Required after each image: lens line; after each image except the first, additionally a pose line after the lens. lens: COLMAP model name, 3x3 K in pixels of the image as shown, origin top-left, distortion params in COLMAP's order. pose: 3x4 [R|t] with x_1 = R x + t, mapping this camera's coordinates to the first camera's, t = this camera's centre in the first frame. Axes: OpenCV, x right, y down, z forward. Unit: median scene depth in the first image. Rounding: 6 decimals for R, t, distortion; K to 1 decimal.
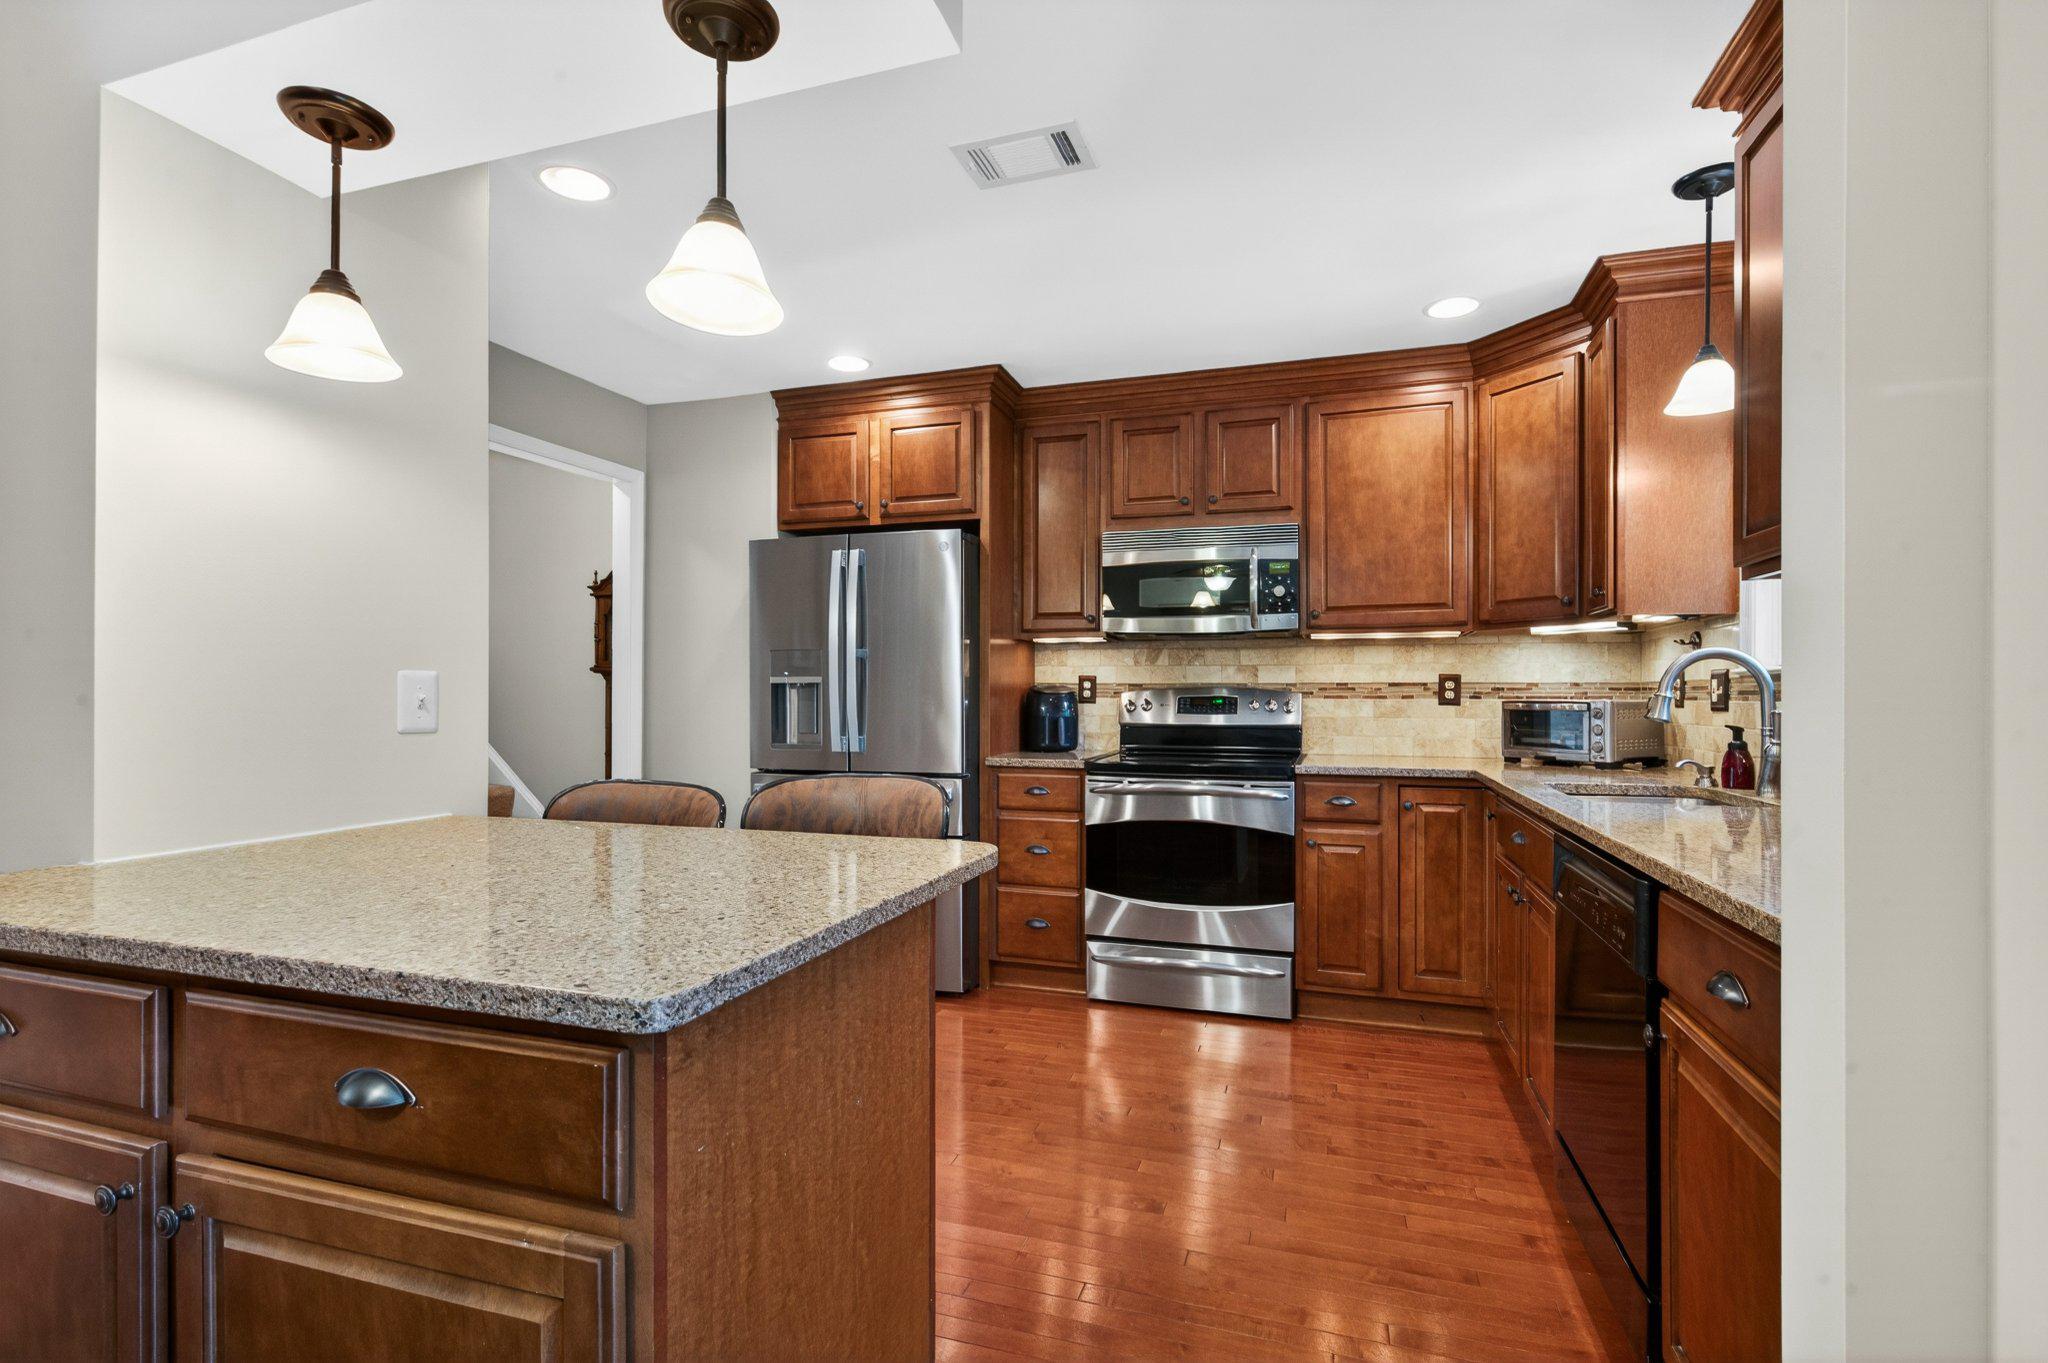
lens RADIAL K [[932.6, 0, 1039.7], [0, 932.6, 693.7], [0, 0, 1]] dist [0.010322, -0.000006]
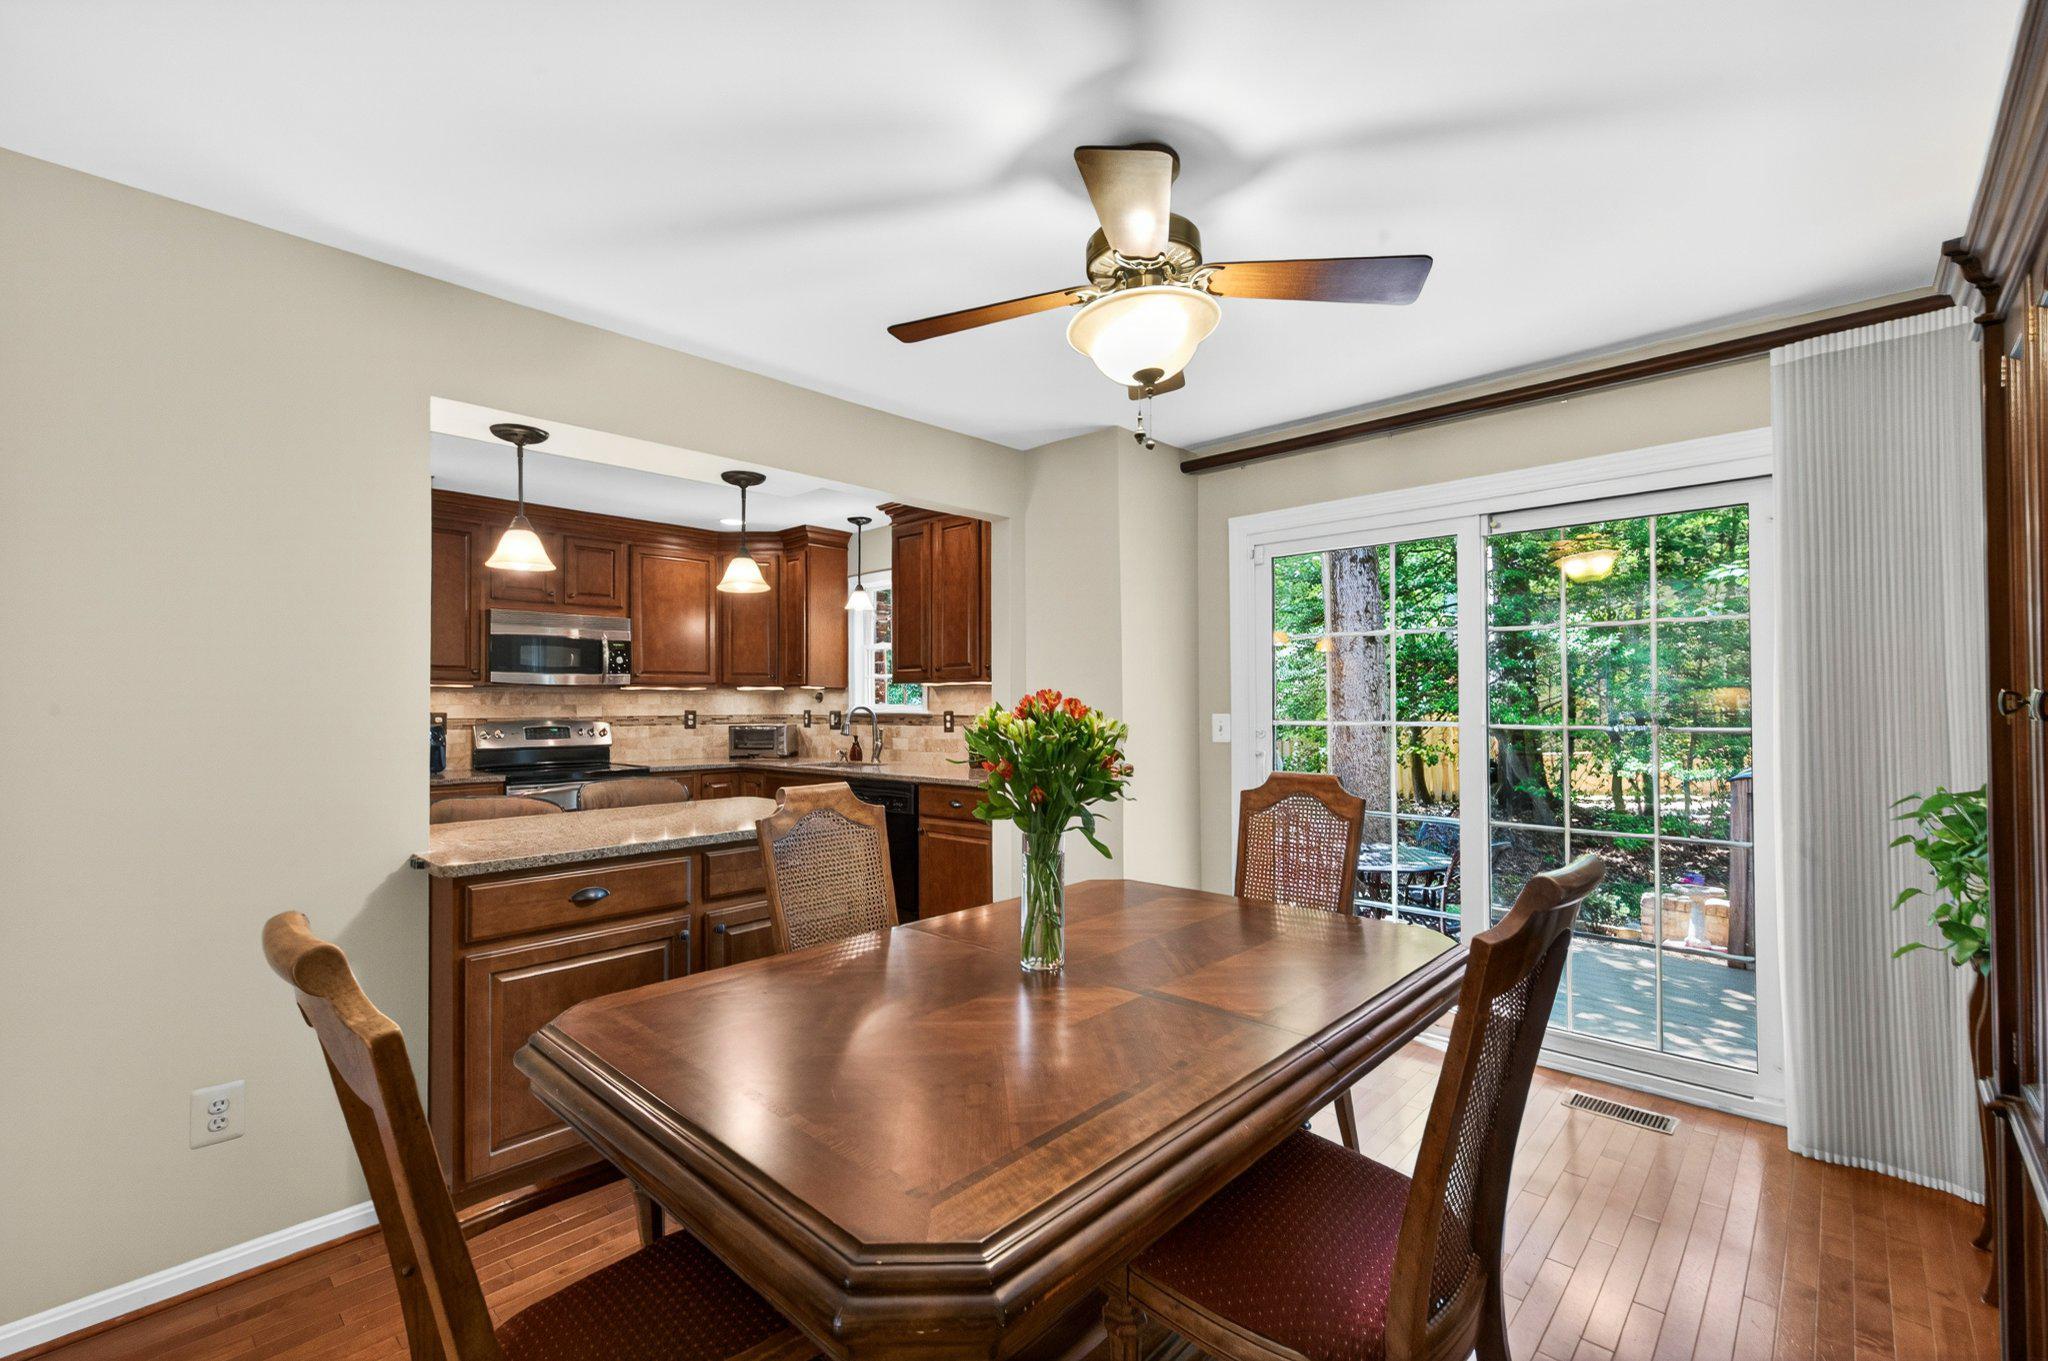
lens RADIAL K [[865.9, 0, 1019.3], [0, 865.9, 692.5], [0, 0, 1]] dist [-0.003457, -0.000174]
pose [[0.436884, 0.009034, 0.899473, -0.756808], [0.004382, 0.999916, -0.012171, -0.032959], [-0.899507, 0.009259, 0.436808, -0.256785]]
